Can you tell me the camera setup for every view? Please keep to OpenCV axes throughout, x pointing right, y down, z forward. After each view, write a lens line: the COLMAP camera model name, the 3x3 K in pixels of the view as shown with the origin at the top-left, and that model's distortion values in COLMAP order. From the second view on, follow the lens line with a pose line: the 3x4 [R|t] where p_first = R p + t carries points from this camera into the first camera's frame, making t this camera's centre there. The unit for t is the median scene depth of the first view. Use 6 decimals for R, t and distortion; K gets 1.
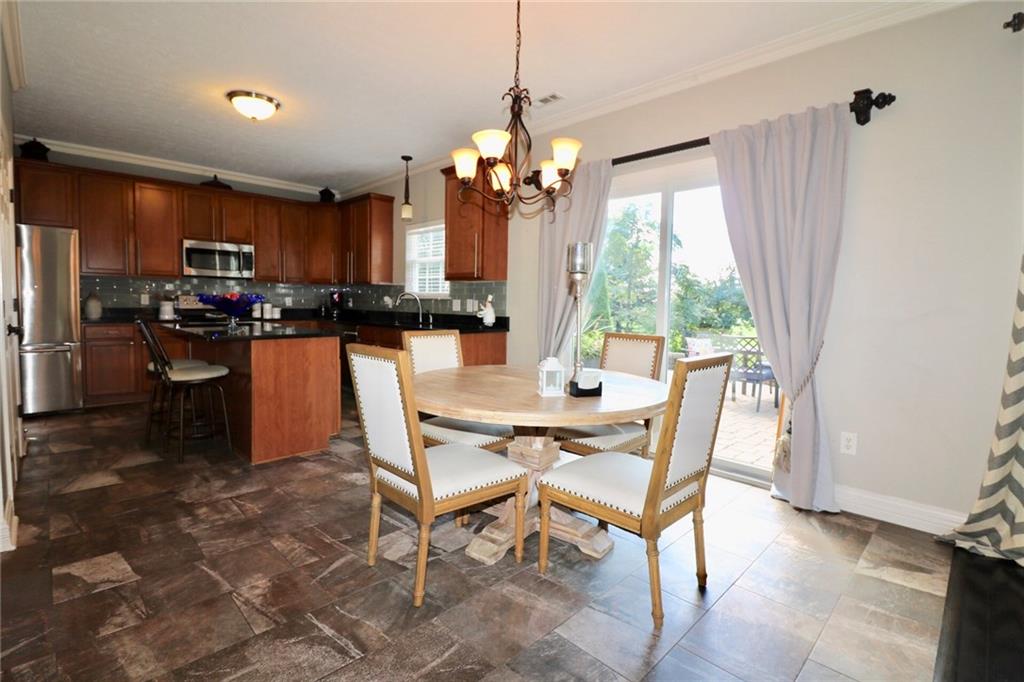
lens RADIAL K [[476.1, 0, 512.4], [0, 476.1, 334.5], [0, 0, 1]] dist [-0.002737, -0.007627]
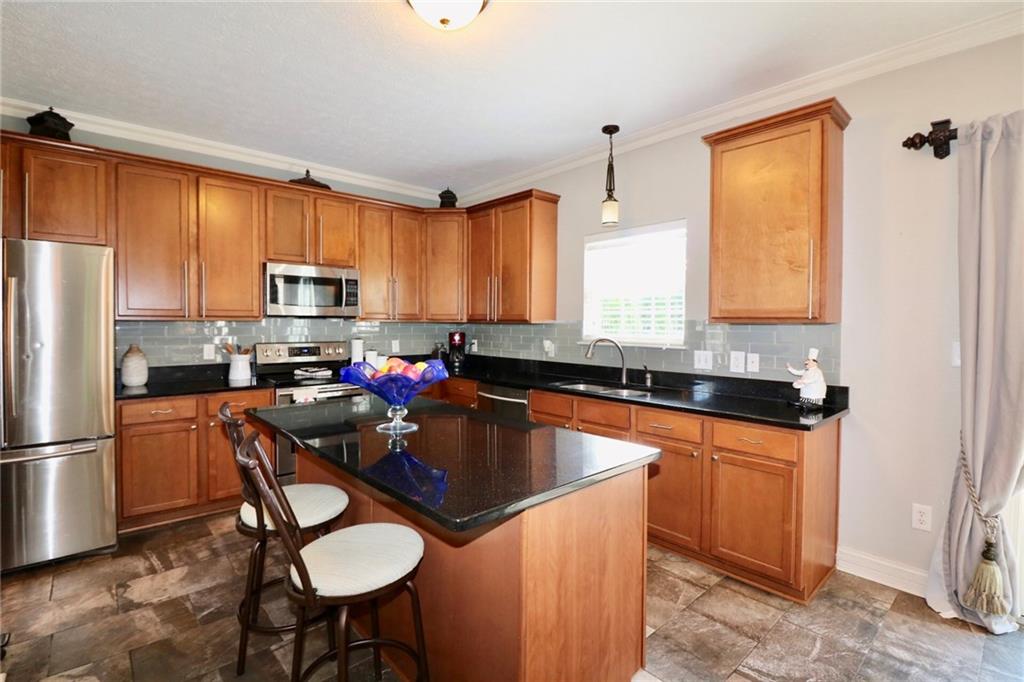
lens RADIAL K [[476.1, 0, 512.1], [0, 476.1, 339.4], [0, 0, 1]] dist [-0.002737, -0.007627]
pose [[0.998534, -0.011932, -0.052797, -0.316901], [0.010061, 0.999317, -0.035554, -0.065237], [0.053186, 0.034971, 0.997972, 0.356478]]
